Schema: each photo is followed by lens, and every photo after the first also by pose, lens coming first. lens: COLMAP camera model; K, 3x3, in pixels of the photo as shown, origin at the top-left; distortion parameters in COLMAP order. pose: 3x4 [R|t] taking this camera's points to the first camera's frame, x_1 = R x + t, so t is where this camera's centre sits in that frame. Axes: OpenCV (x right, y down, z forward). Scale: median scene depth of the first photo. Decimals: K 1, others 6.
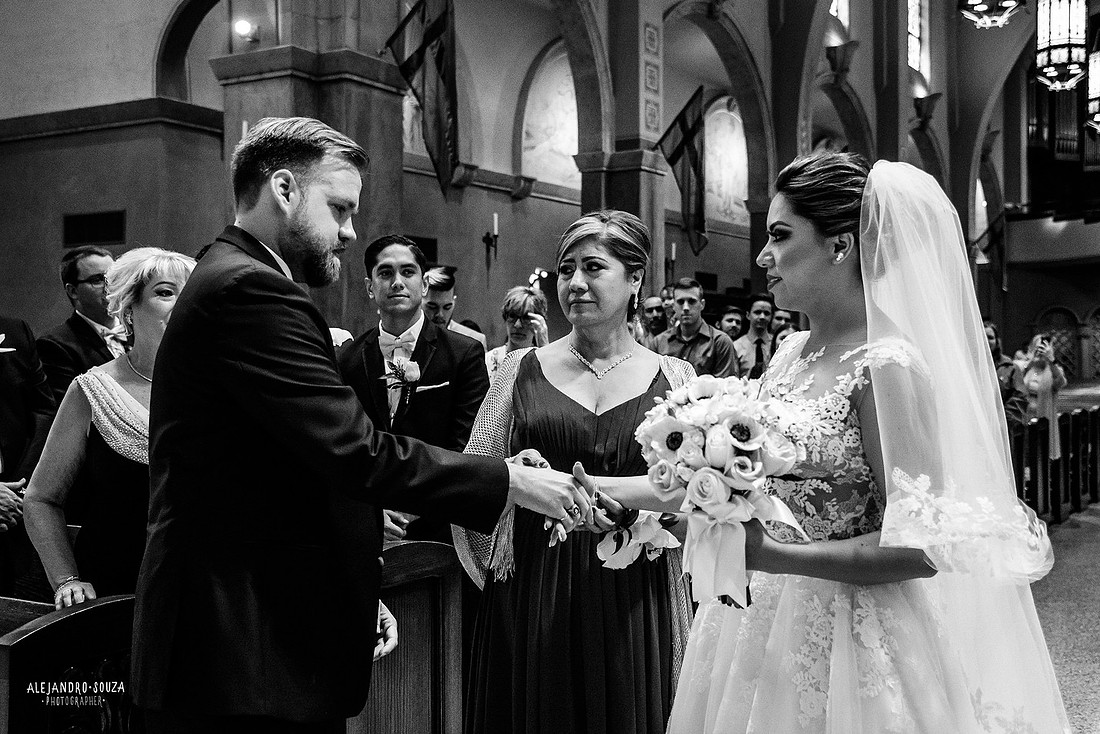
lens RADIAL K [[1102.7, 0, 550.0], [0, 1102.7, 367.0], [0, 0, 1]] dist [0.068131, 0.004619]
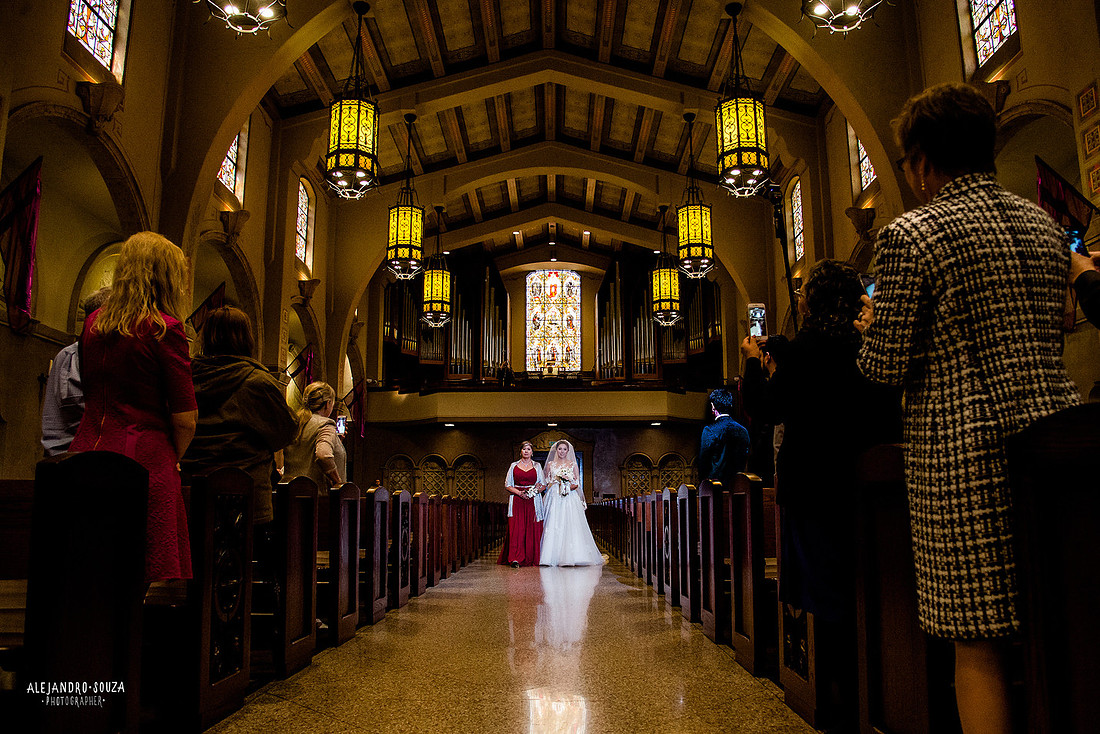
lens RADIAL K [[851.1, 0, 550.0], [0, 851.1, 367.0], [0, 0, 1]] dist [-0.033303, -0.002120]
pose [[0.827548, 0.094320, 0.553414, 0.045350], [0.001628, 0.985378, -0.170374, 0.013417], [-0.561392, 0.141894, 0.815294, 0.089913]]
